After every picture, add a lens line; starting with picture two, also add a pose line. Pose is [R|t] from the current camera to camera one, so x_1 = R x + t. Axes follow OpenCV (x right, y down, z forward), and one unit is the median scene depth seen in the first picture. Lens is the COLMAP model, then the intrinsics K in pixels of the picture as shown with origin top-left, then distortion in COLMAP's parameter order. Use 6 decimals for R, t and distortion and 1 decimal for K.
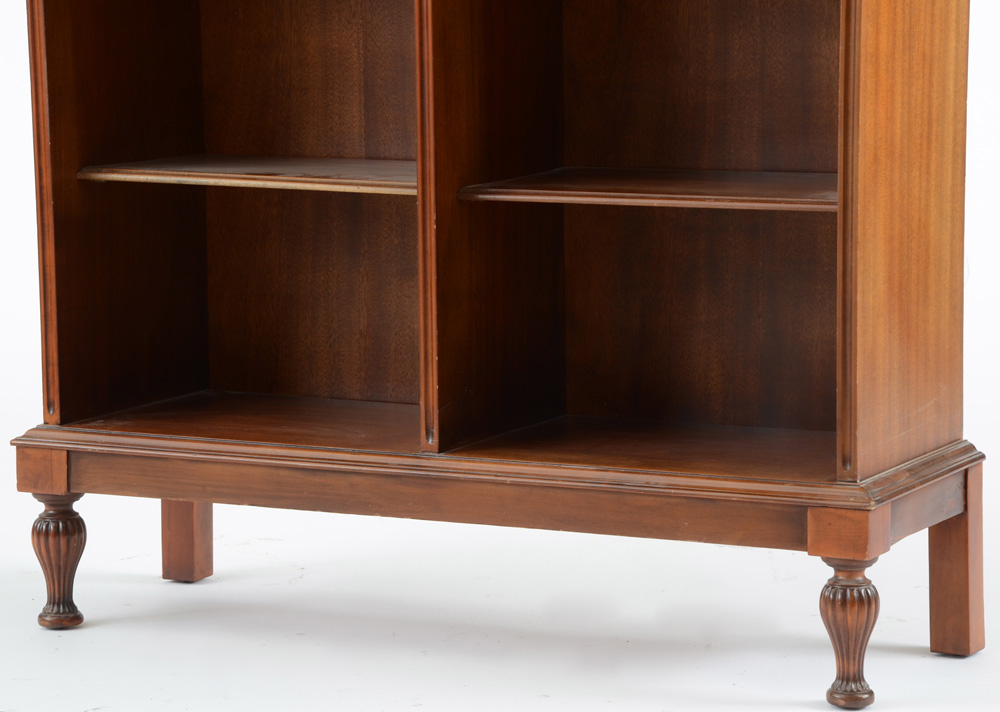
lens RADIAL K [[3617.2, 0, 497.1], [0, 3617.2, 362.7], [0, 0, 1]] dist [1.024853, 0.000000]
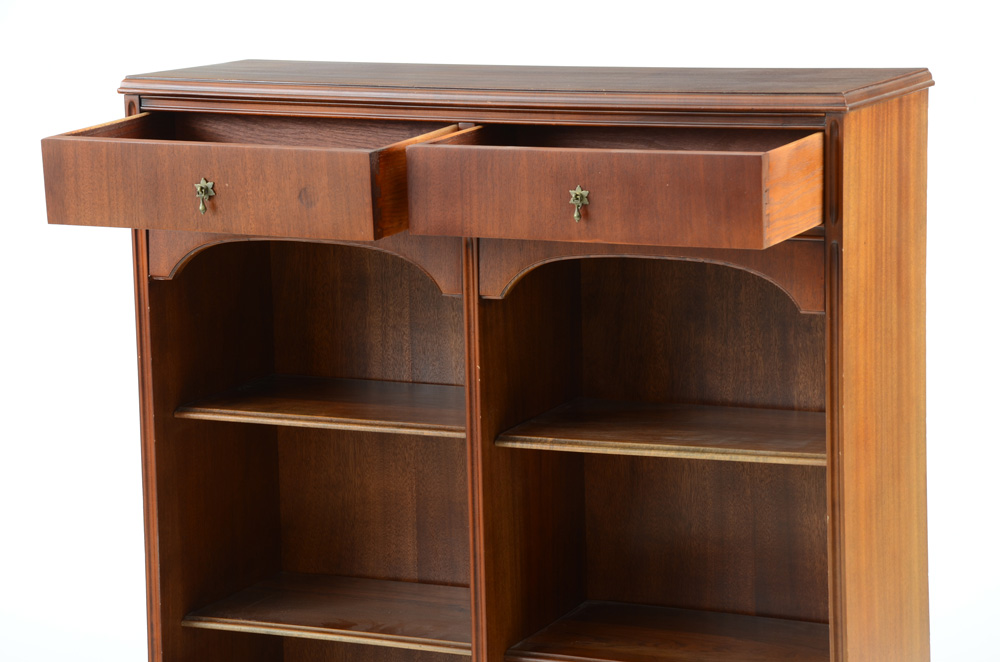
lens RADIAL K [[3135.8, 0, 490.1], [0, 3135.8, 339.7], [0, 0, 1]] dist [0.950810, 0.000000]
pose [[0.999684, -0.017690, 0.017868, -0.032253], [0.017042, 0.999214, 0.035795, -0.186348], [-0.018487, -0.035479, 0.999199, -0.034570]]
